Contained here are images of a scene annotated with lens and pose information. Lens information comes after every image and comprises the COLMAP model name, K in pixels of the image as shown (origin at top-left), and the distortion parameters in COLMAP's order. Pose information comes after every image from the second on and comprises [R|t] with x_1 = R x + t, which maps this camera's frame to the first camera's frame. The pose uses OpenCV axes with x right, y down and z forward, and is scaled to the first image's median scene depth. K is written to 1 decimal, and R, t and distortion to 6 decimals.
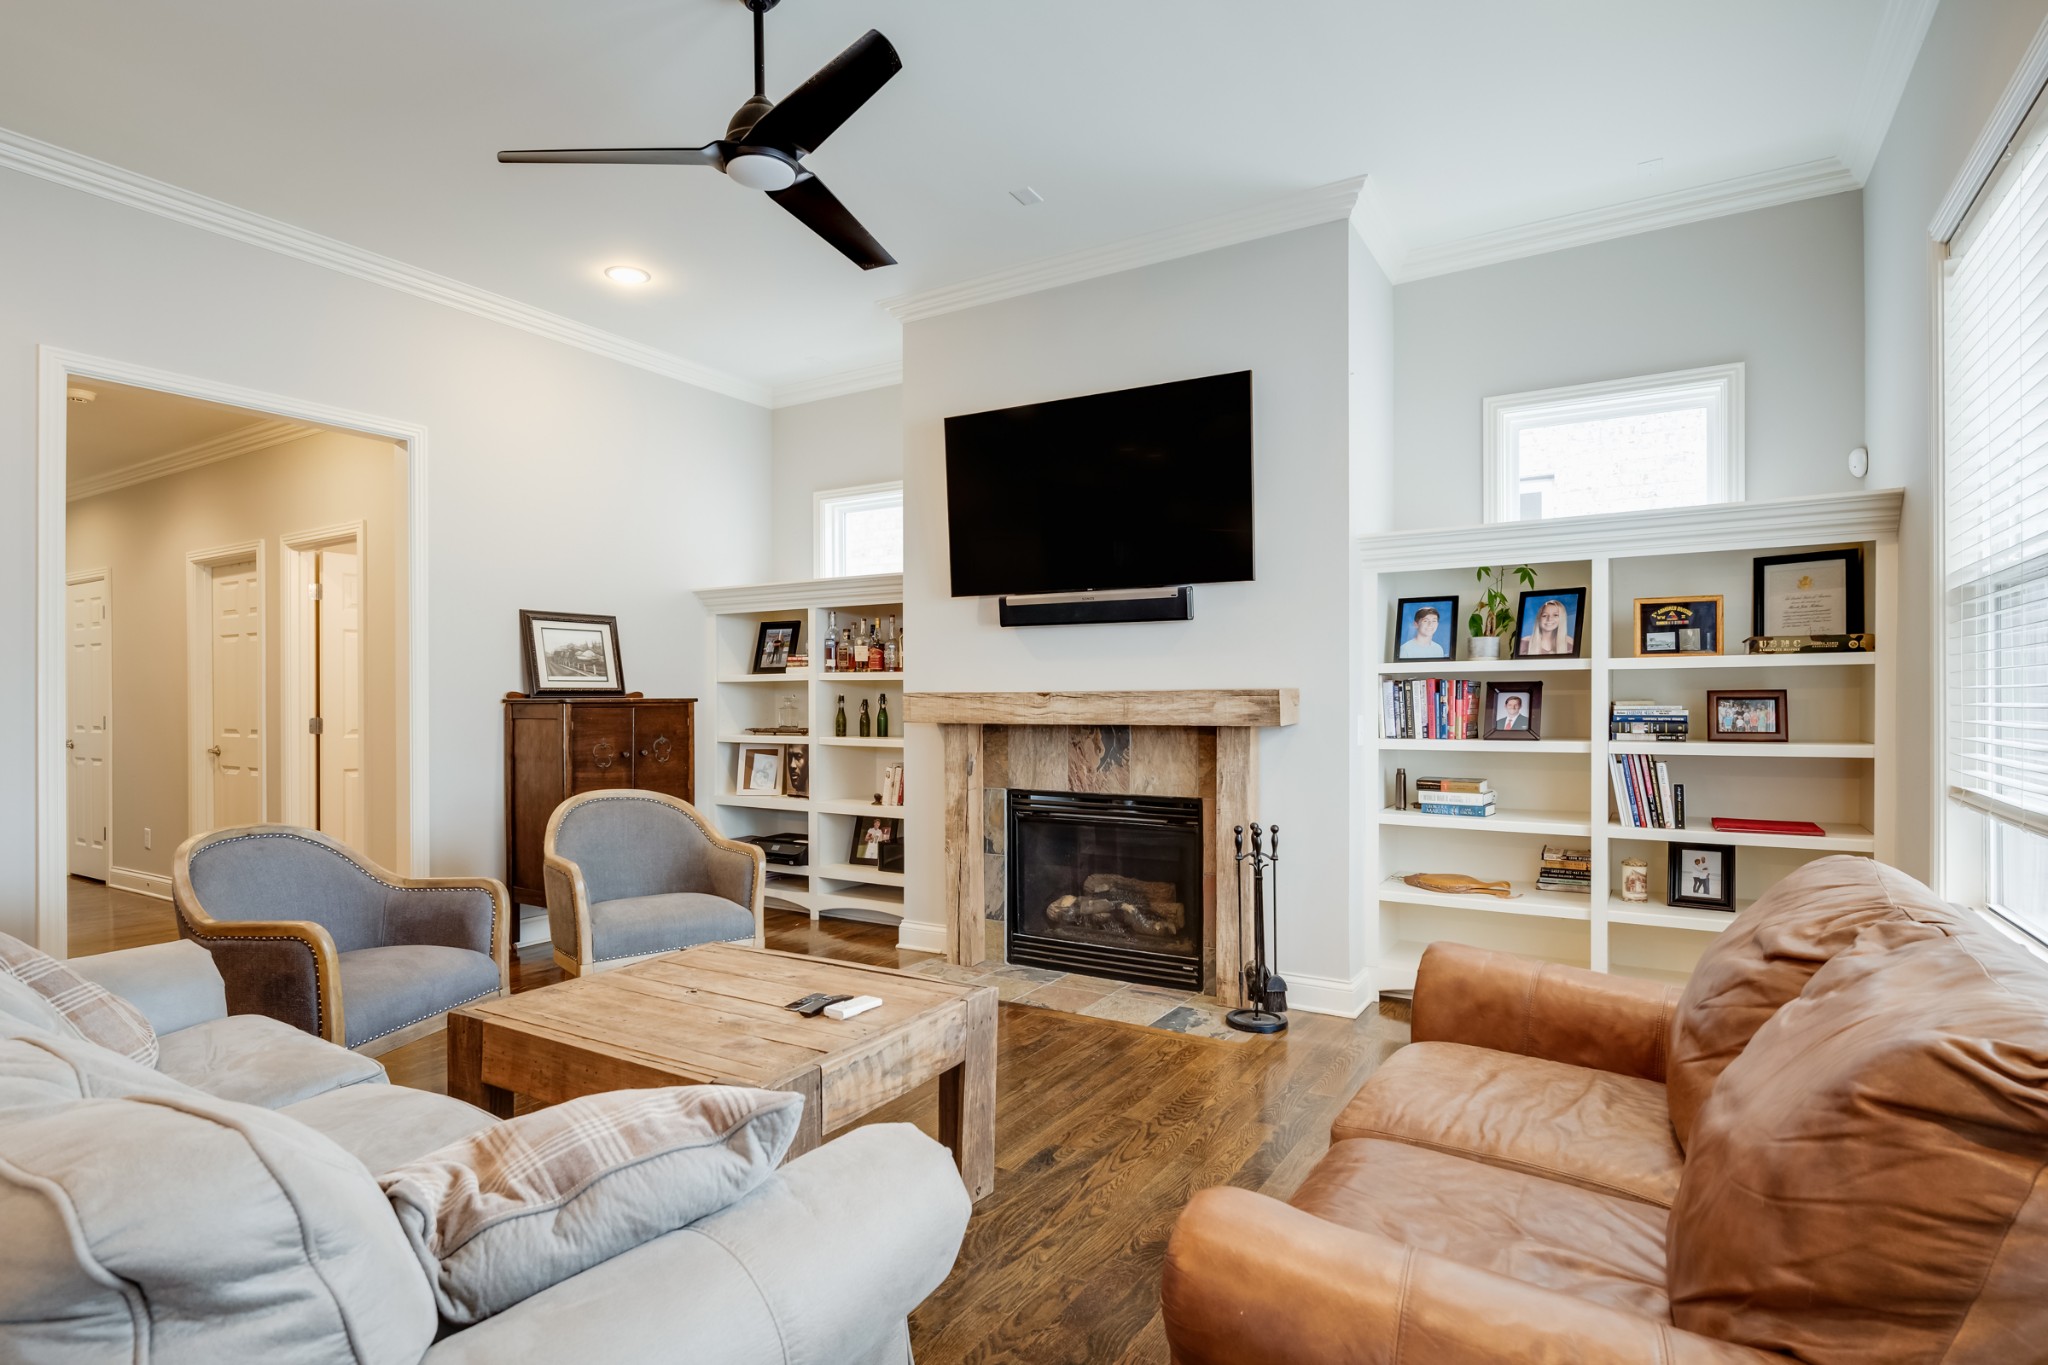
lens RADIAL K [[878.7, 0, 1019.5], [0, 878.7, 708.4], [0, 0, 1]] dist [0.000749, 0.000140]
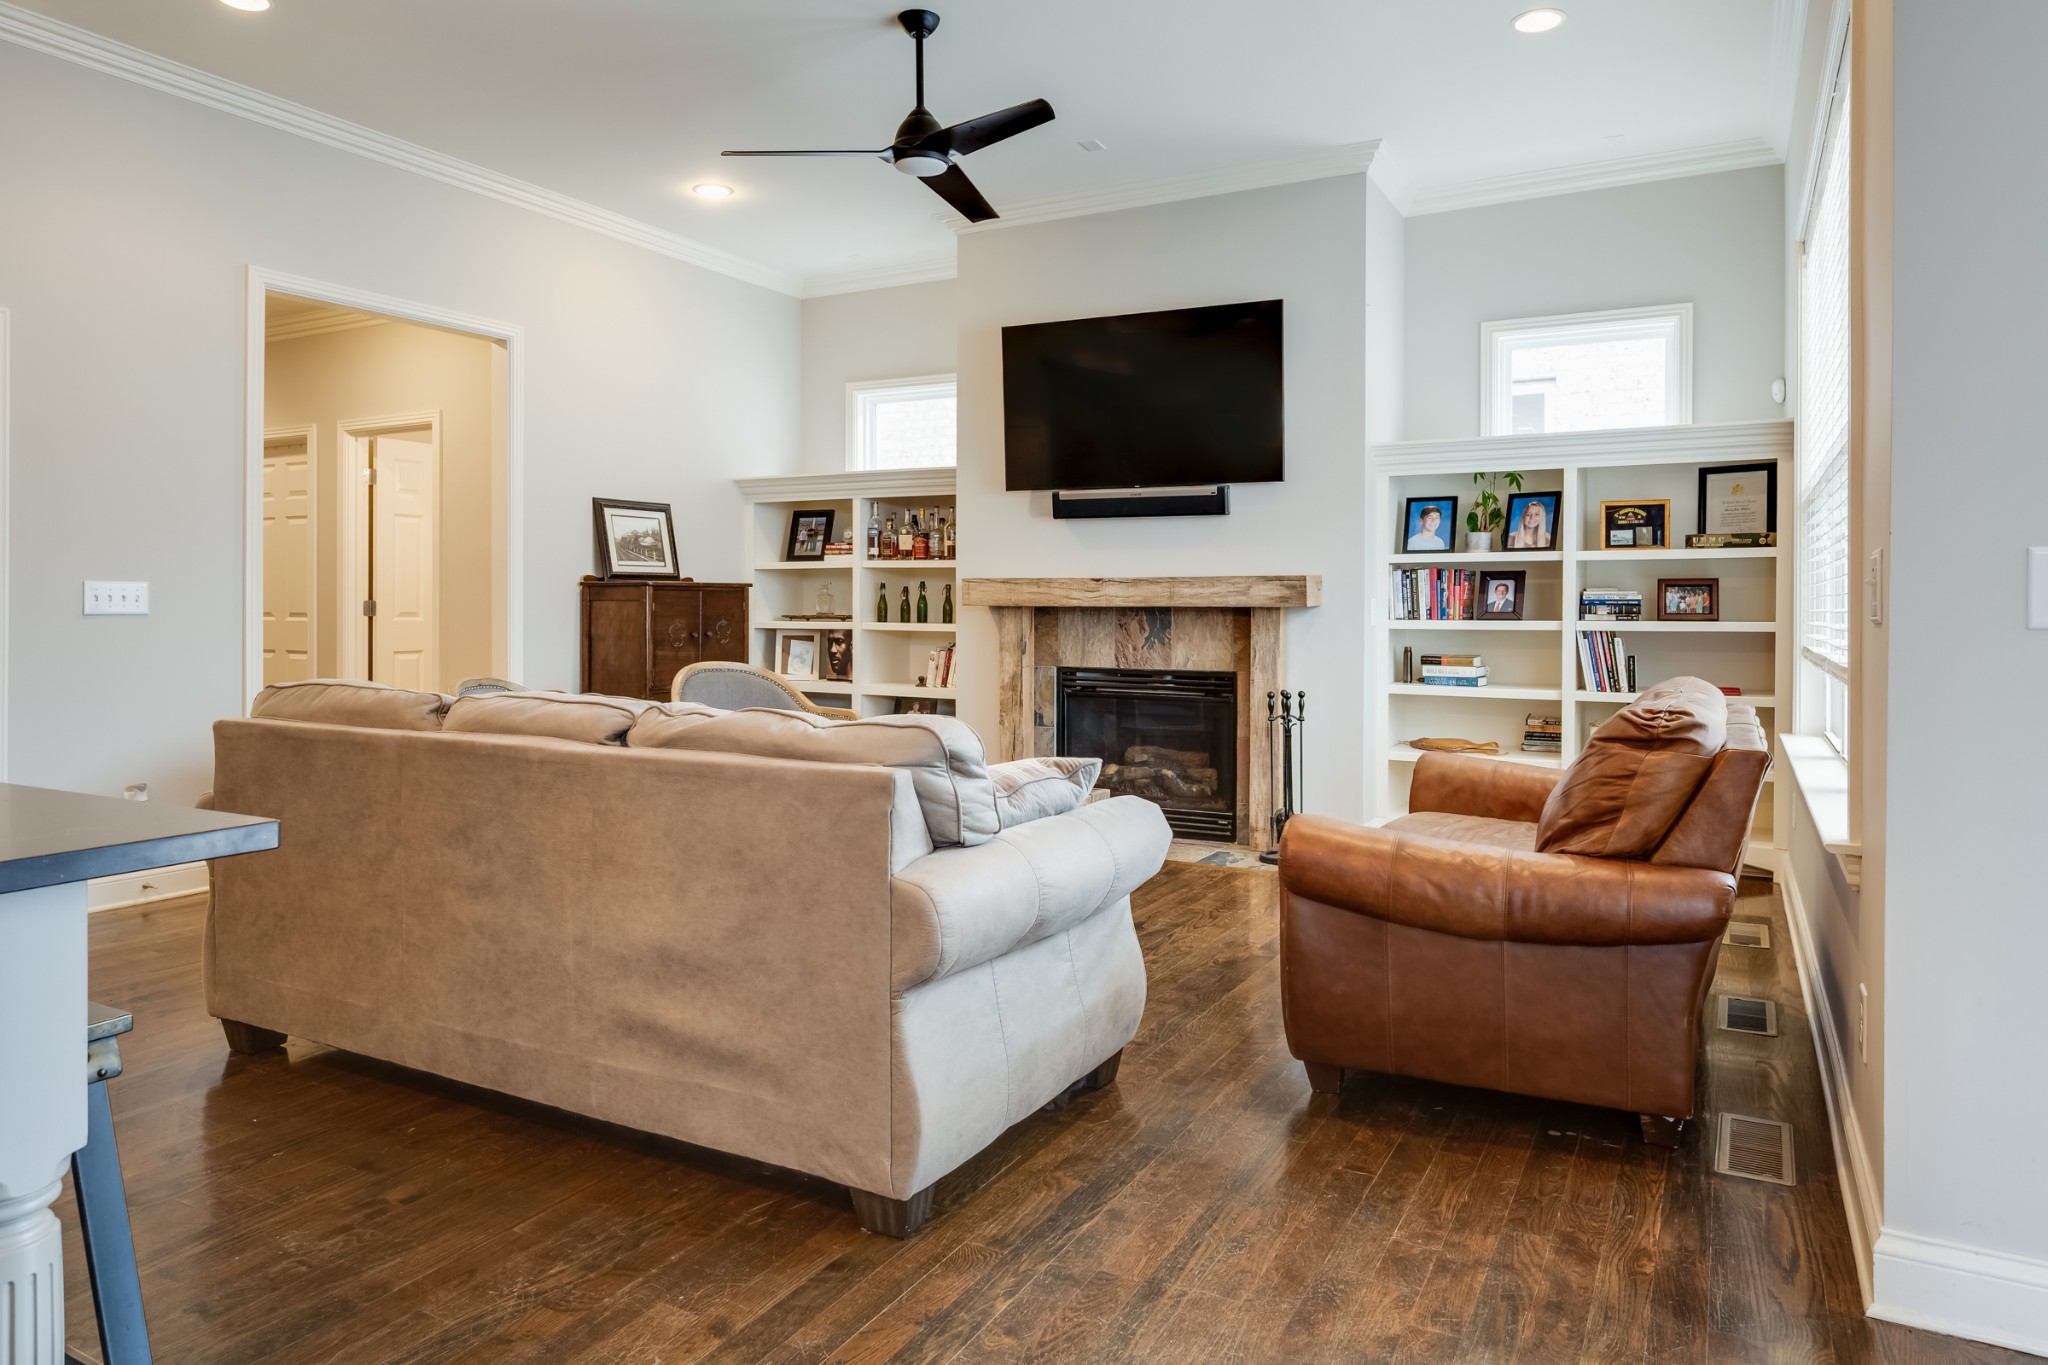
lens RADIAL K [[1223.7, 0, 973.4], [0, 1223.7, 629.3], [0, 0, 1]] dist [0.001370, 0.001338]
pose [[0.998335, 0.005037, 0.057463, -0.225074], [-0.005235, 0.999981, 0.003293, 0.044205], [-0.057446, -0.003588, 0.998342, -0.564982]]
